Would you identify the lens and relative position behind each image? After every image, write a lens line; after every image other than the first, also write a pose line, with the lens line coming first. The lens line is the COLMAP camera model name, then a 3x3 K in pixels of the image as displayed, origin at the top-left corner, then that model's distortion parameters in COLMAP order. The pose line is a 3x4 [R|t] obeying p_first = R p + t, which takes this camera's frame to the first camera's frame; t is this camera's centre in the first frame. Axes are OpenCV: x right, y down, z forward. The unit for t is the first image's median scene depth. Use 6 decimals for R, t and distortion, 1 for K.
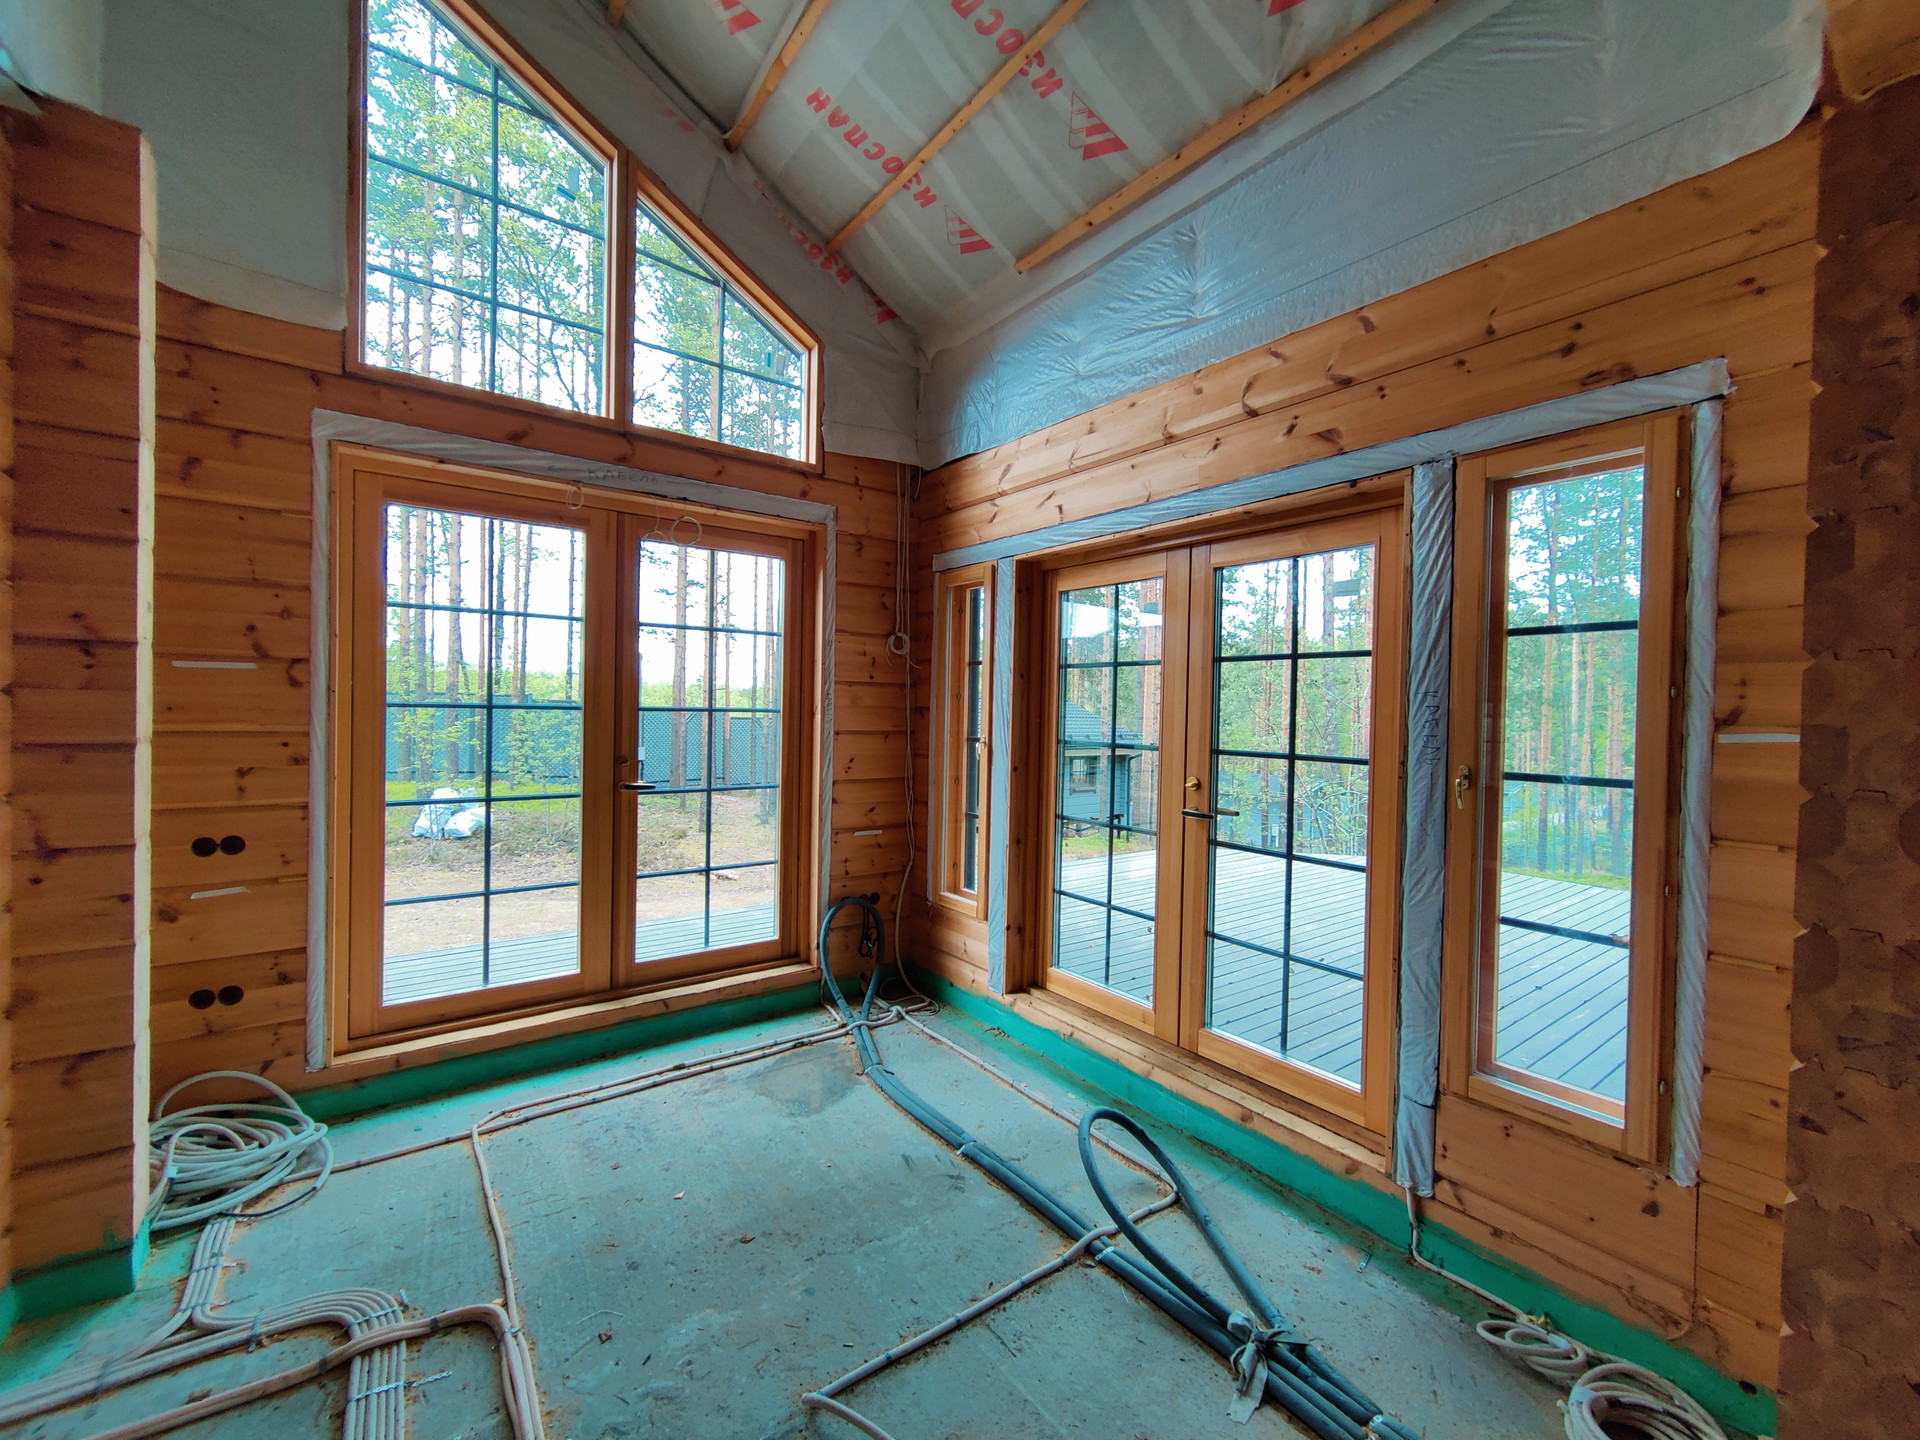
lens RADIAL K [[787.0, 0, 973.0], [0, 787.0, 725.4], [0, 0, 1]] dist [0.004376, -0.000648]
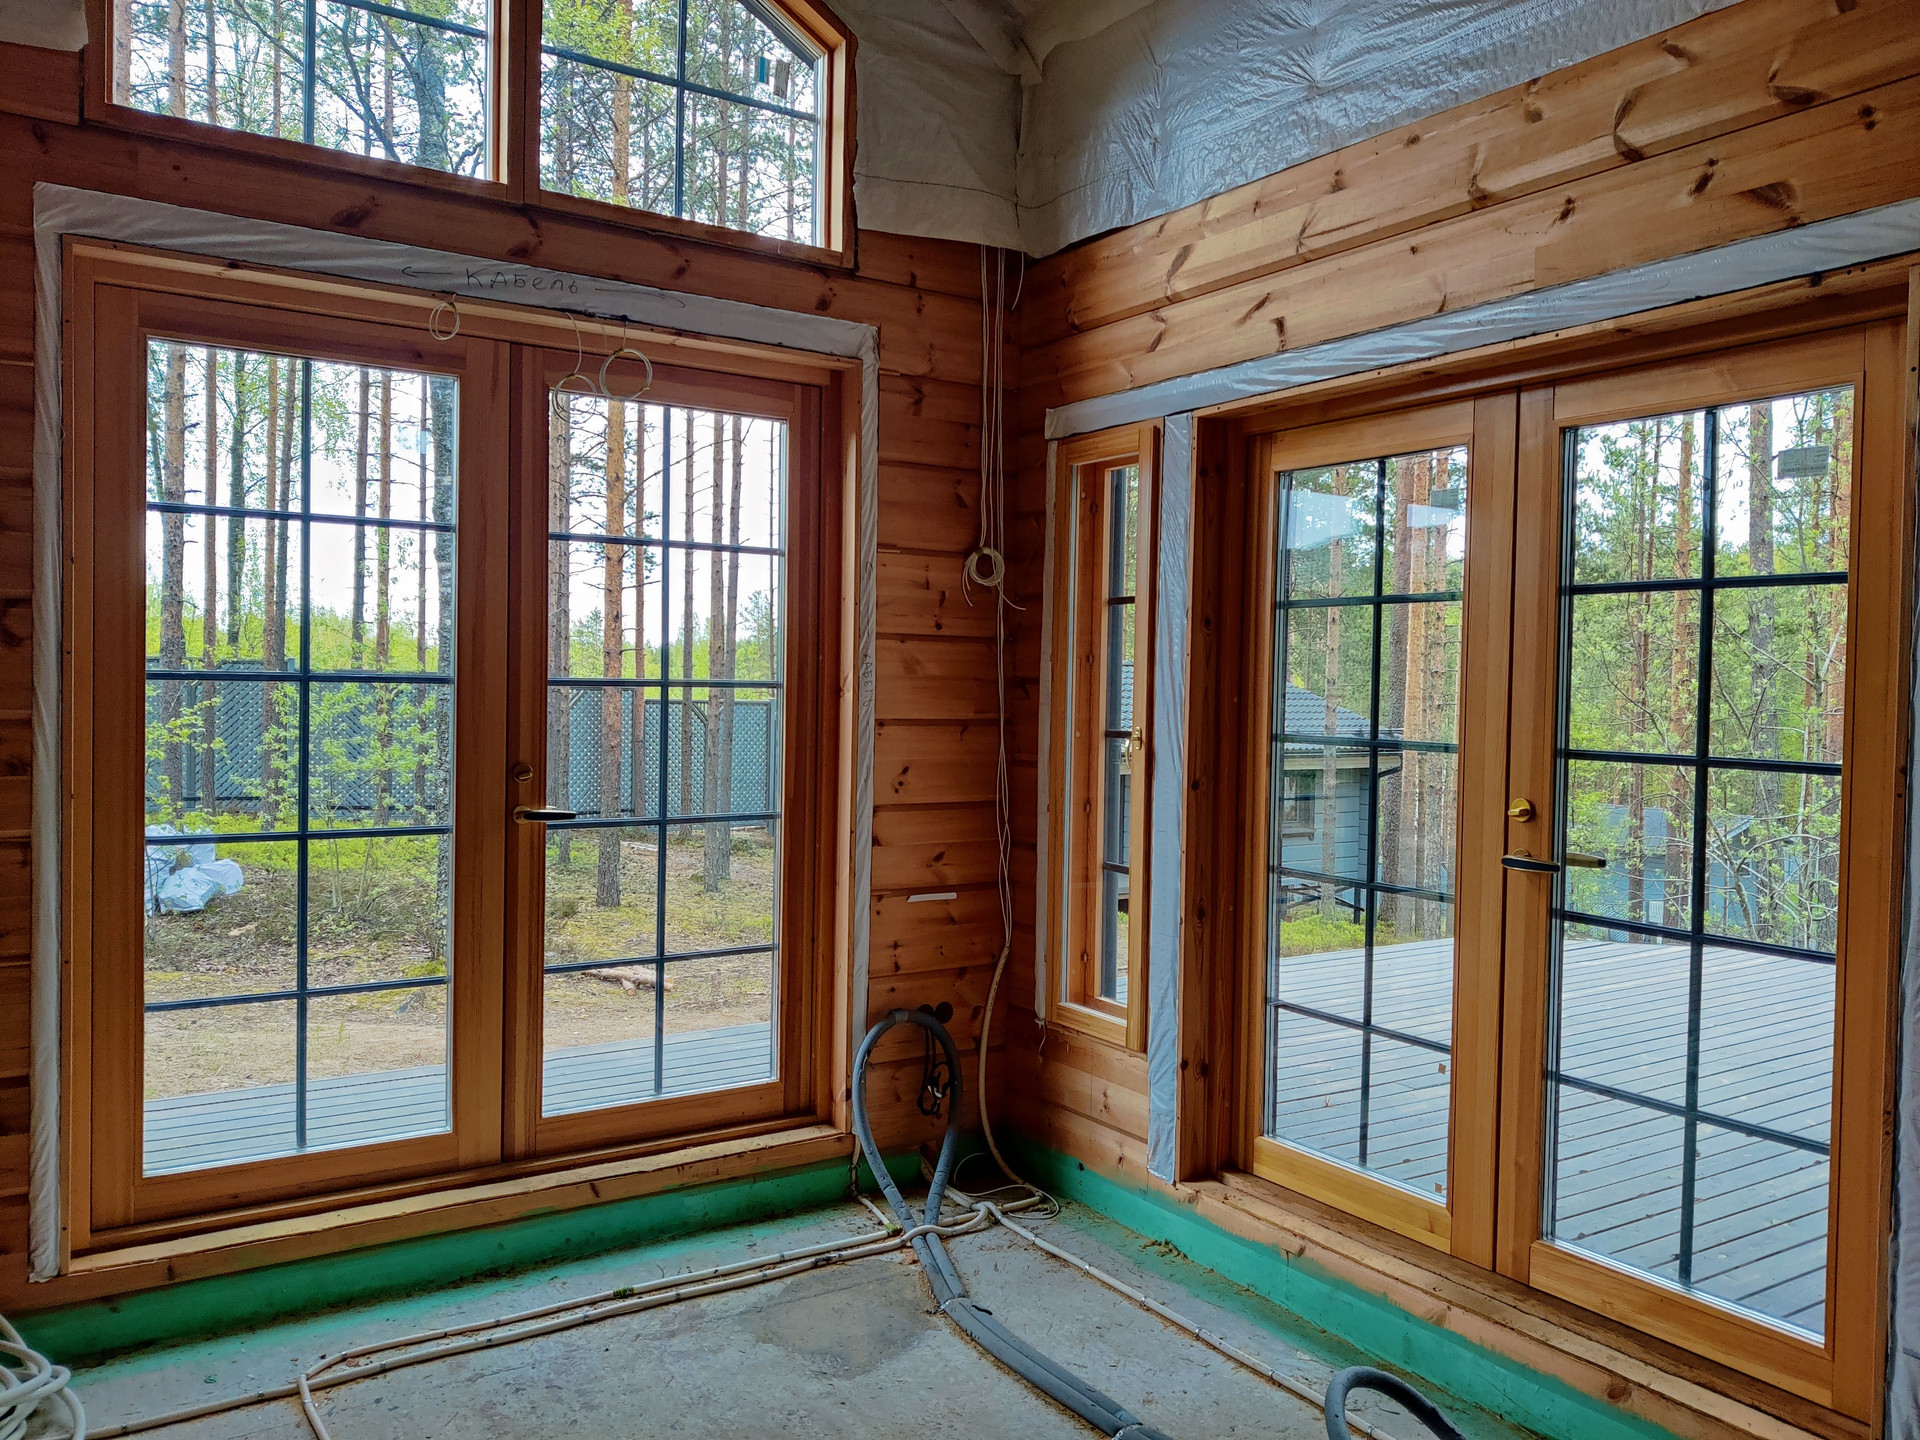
lens RADIAL K [[1459.2, 0, 998.0], [0, 1459.2, 729.2], [0, 0, 1]] dist [0.021189, -0.027003]
pose [[0.998441, -0.000835, -0.055813, -0.035807], [0.001368, 0.999954, 0.009512, 0.004957], [0.055803, -0.009574, 0.998396, -0.068010]]
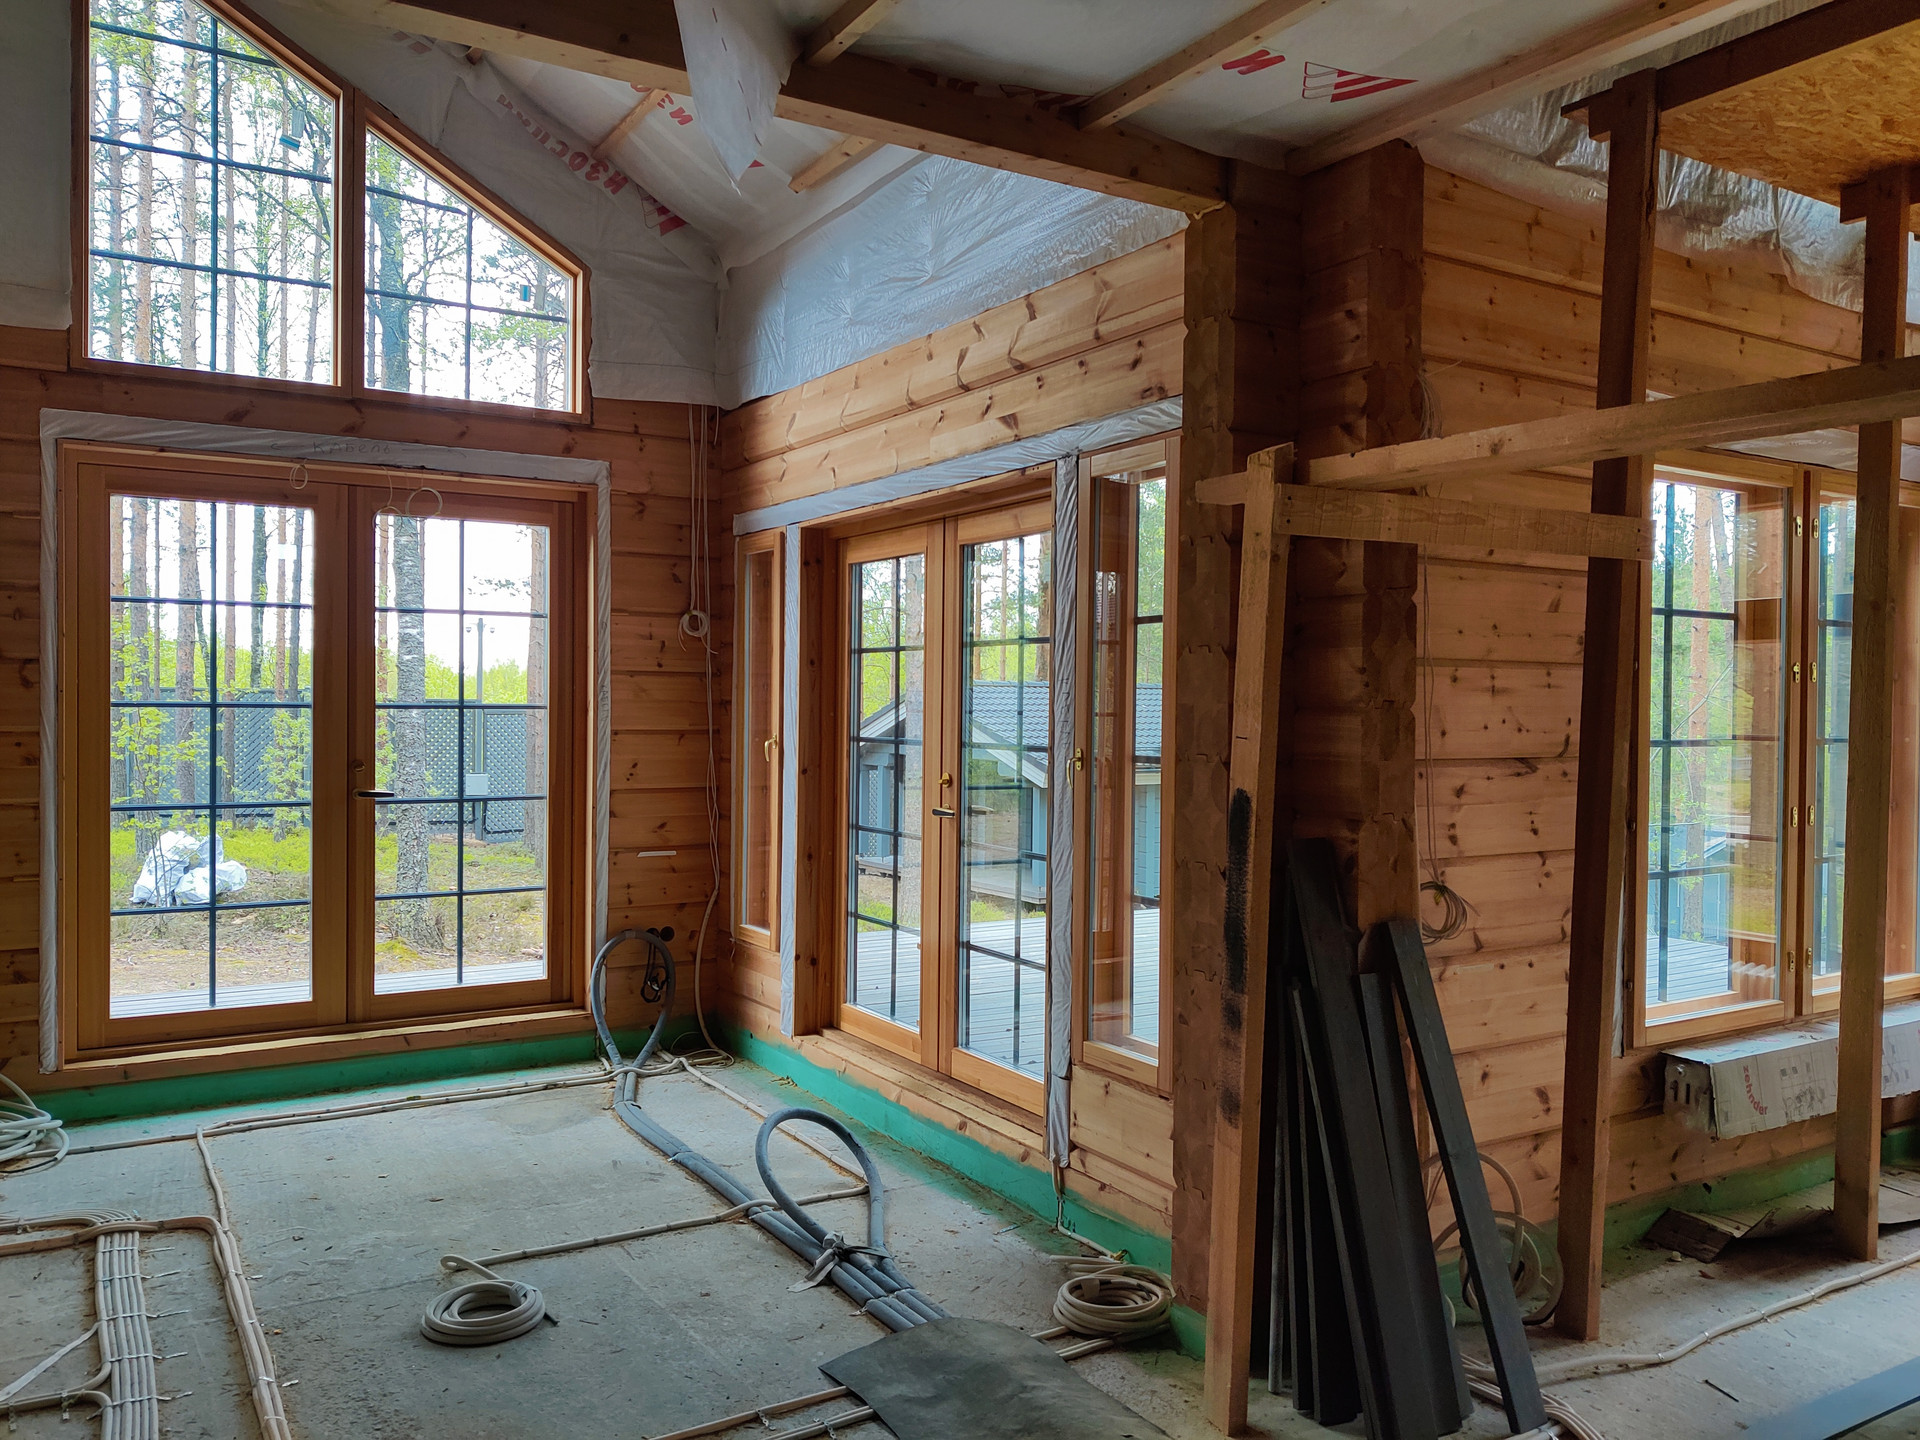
lens RADIAL K [[1459.2, 0, 963.2], [0, 1459.2, 735.0], [0, 0, 1]] dist [0.021189, -0.027003]
pose [[0.995083, -0.009493, -0.098590, 0.445038], [0.009389, 0.999955, -0.001520, 0.023045], [0.098600, 0.000587, 0.995127, -0.643438]]
